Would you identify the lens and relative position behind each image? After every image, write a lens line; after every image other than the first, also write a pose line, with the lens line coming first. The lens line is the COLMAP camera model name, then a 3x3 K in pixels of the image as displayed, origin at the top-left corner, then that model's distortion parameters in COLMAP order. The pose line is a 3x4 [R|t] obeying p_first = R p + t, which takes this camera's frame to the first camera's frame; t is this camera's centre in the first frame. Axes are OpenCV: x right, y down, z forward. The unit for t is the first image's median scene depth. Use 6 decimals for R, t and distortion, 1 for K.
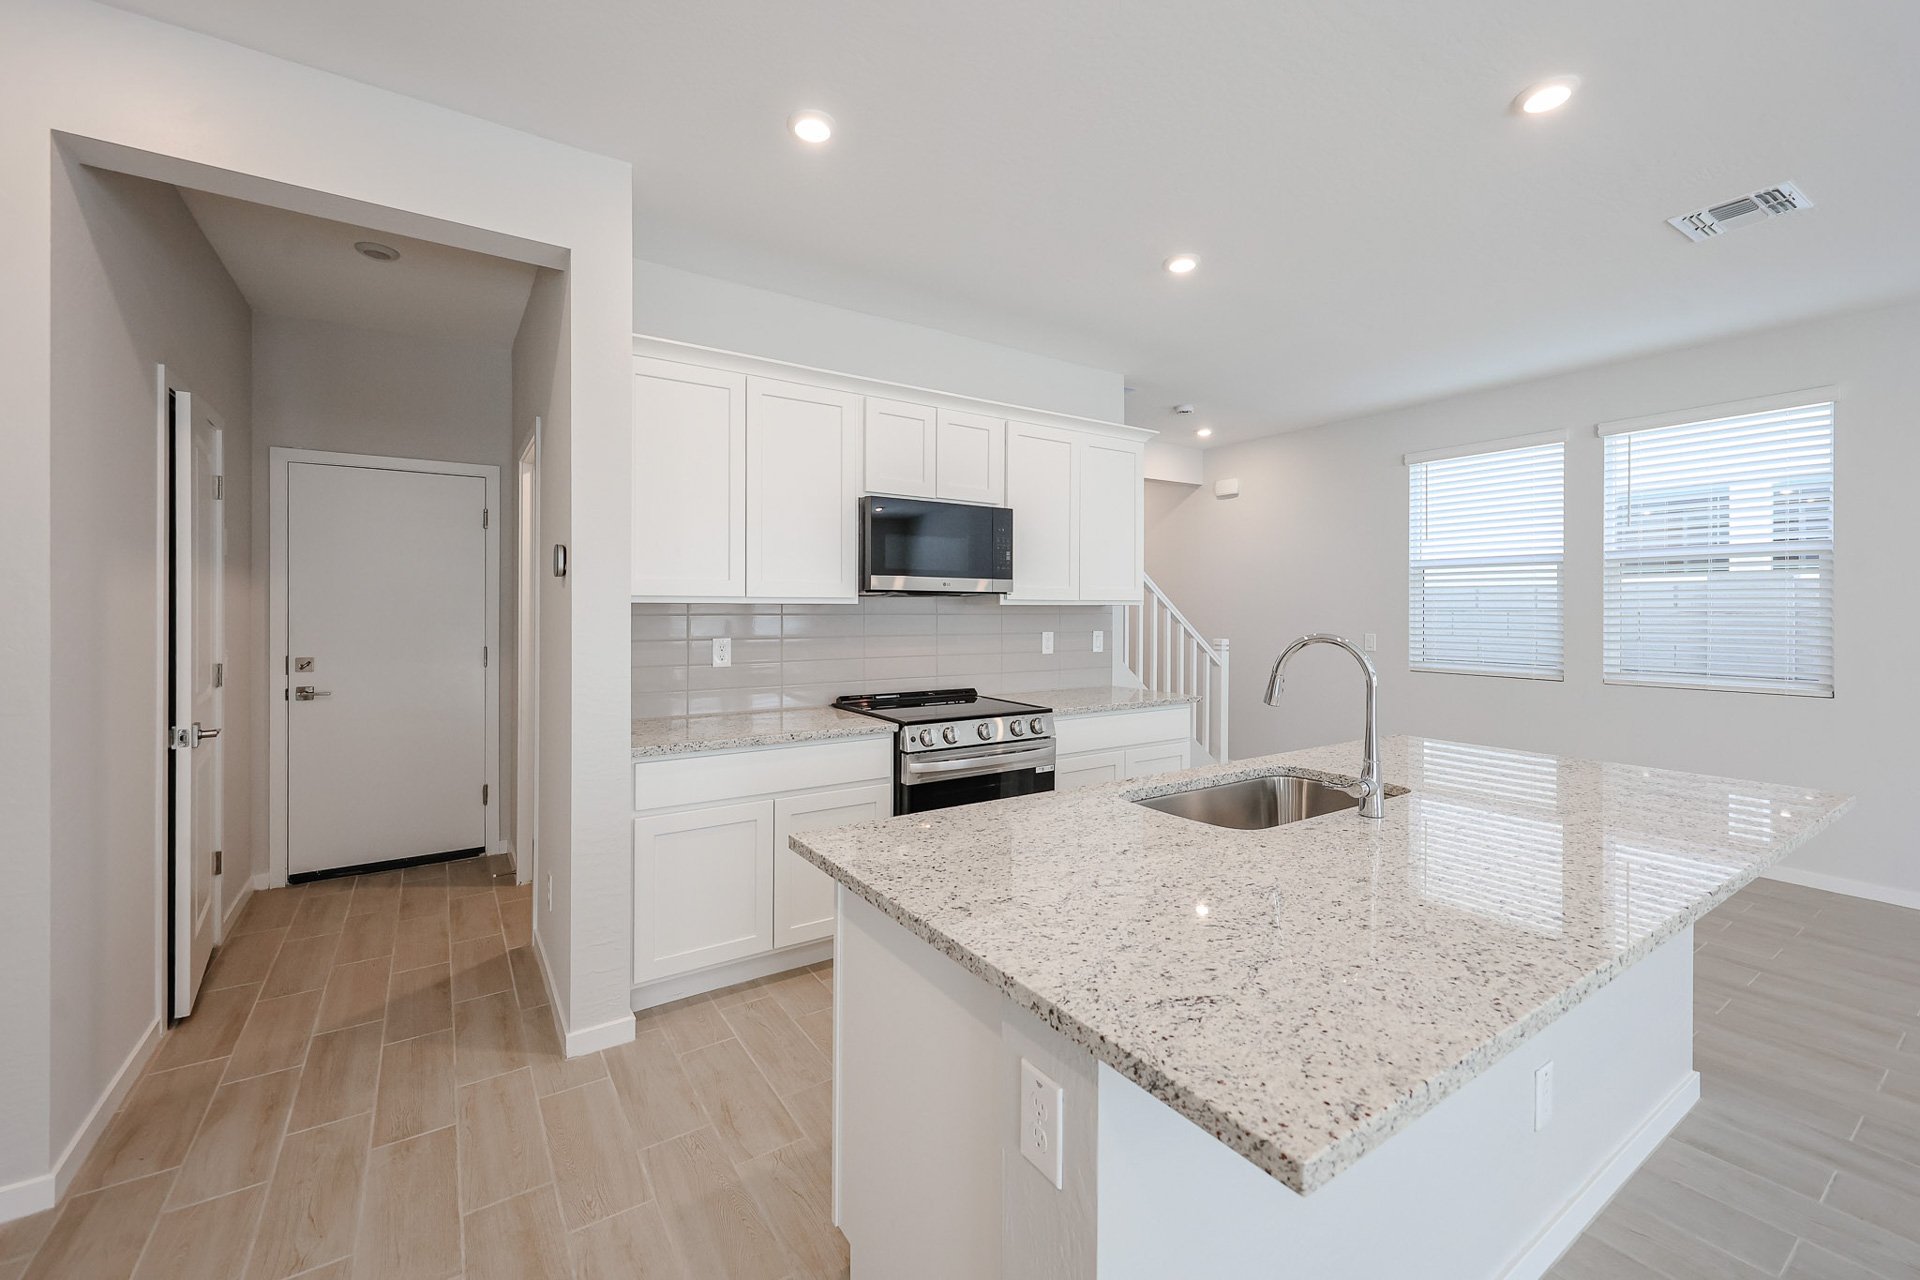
lens RADIAL K [[780.2, 0, 961.9], [0, 780.2, 607.8], [0, 0, 1]] dist [-0.001364, -0.000658]
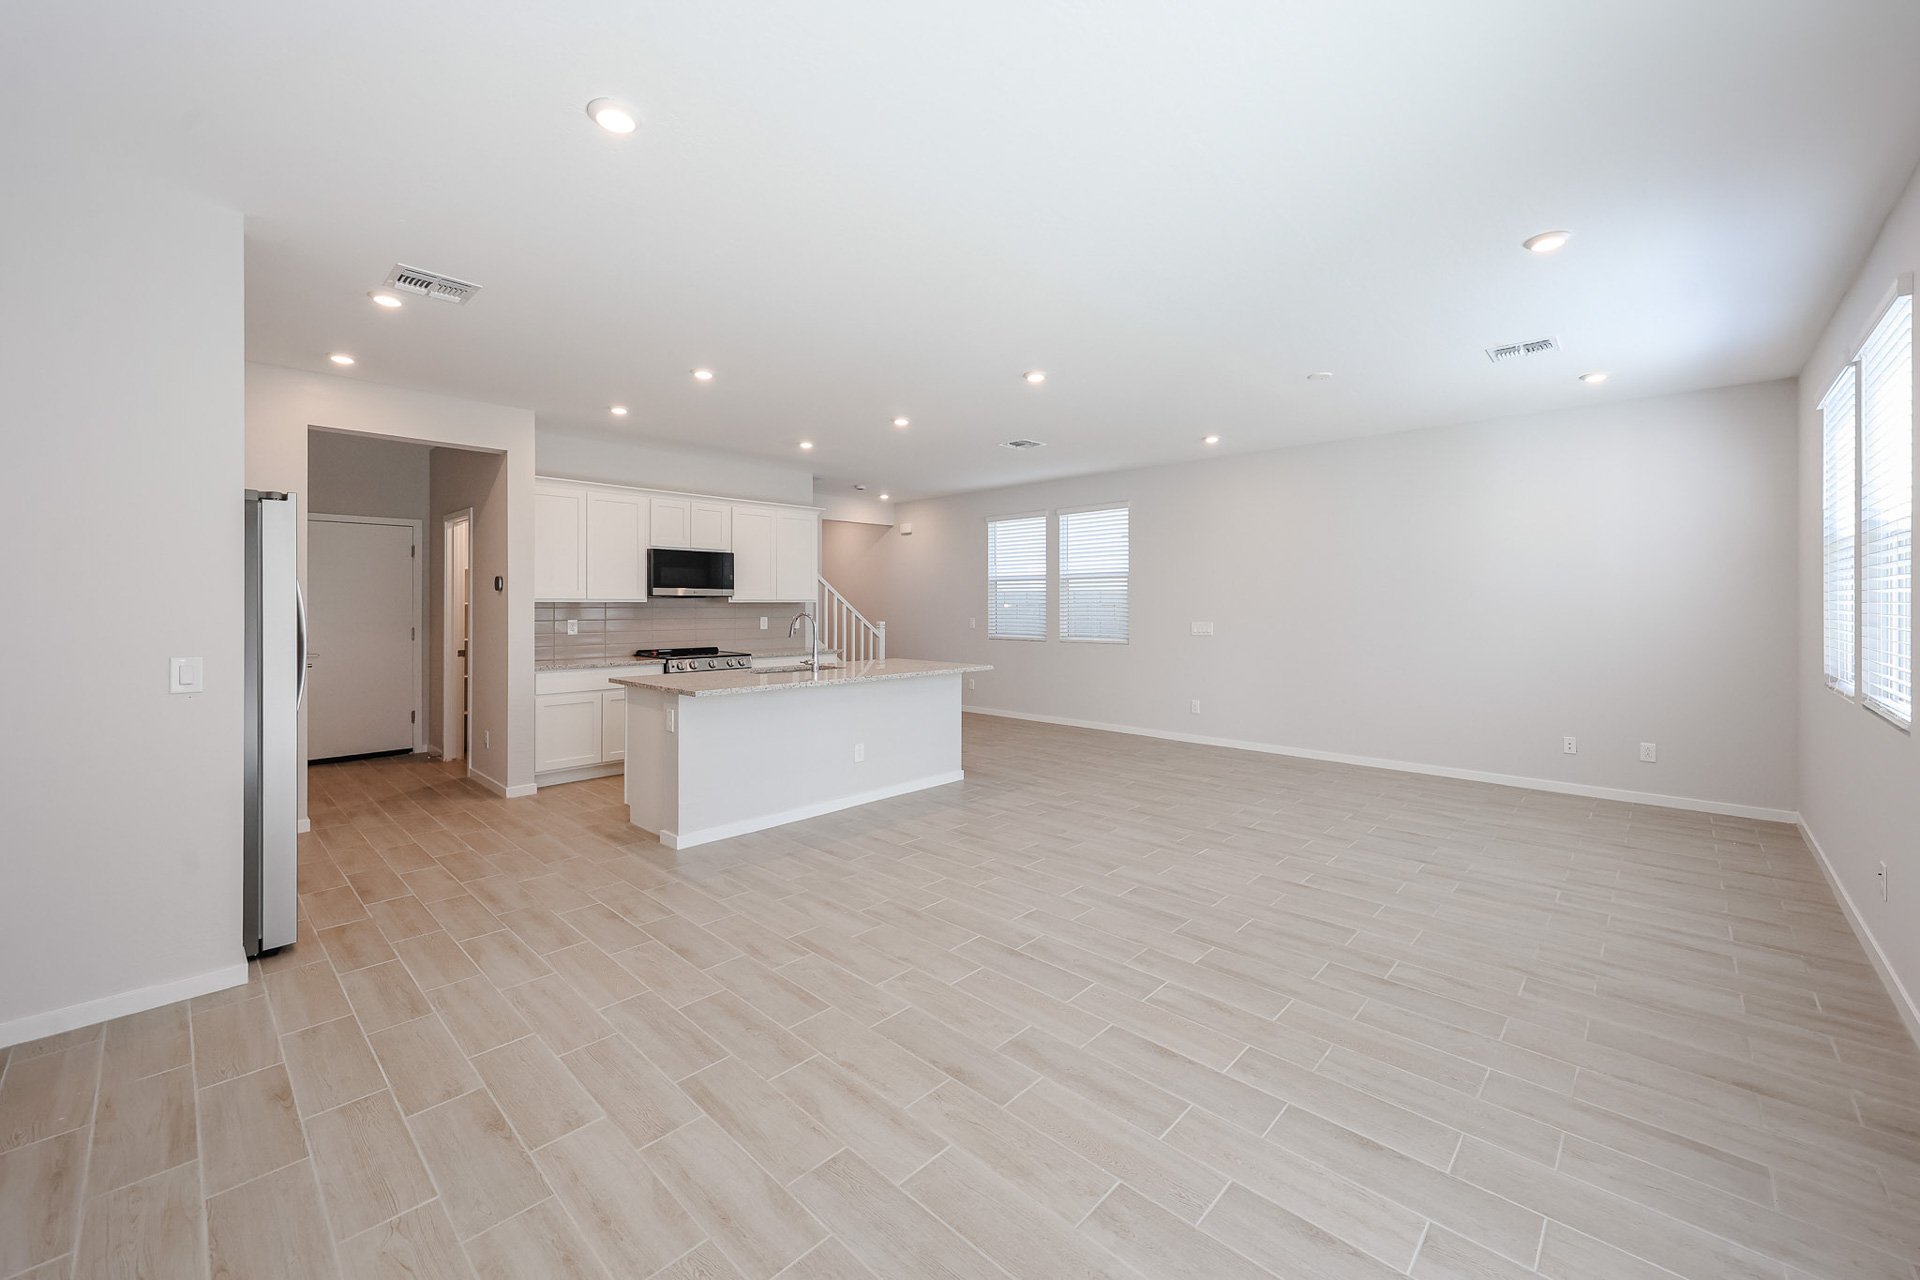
lens RADIAL K [[749.7, 0, 963.1], [0, 749.7, 603.8], [0, 0, 1]] dist [0.000327, -0.000036]
pose [[0.976000, -0.002884, 0.217751, 0.214683], [0.002959, 0.999996, -0.000019, 0.001196], [-0.217750, 0.000663, 0.976004, -0.941830]]
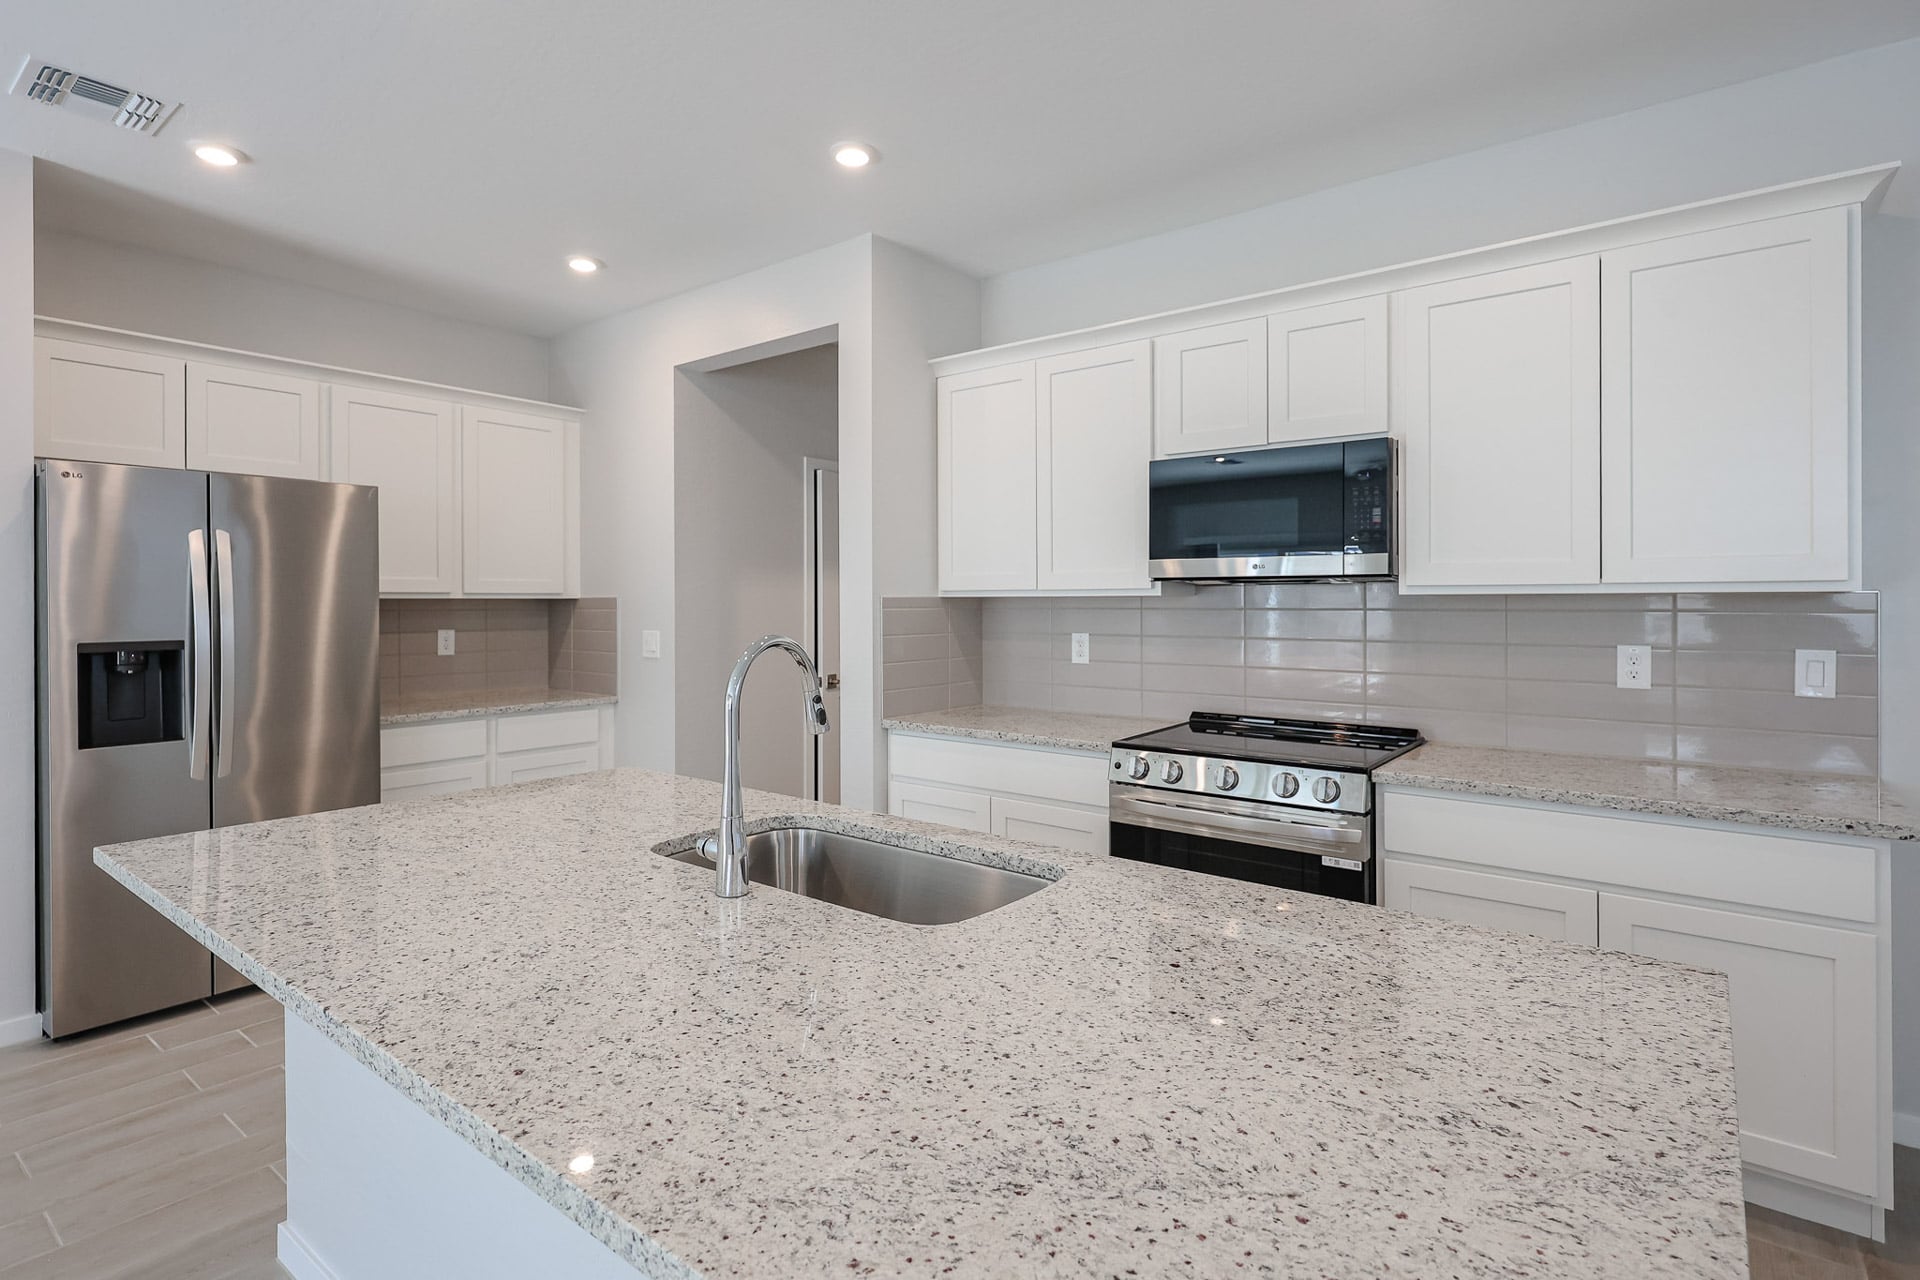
lens RADIAL K [[934.6, 0, 930.2], [0, 934.6, 599.0], [0, 0, 1]] dist [0.000849, 0.000407]
pose [[0.307559, -0.004692, -0.951517, 0.653483], [0.002784, 0.999988, -0.004031, 0.001293], [0.951525, -0.001409, 0.307568, 0.437466]]
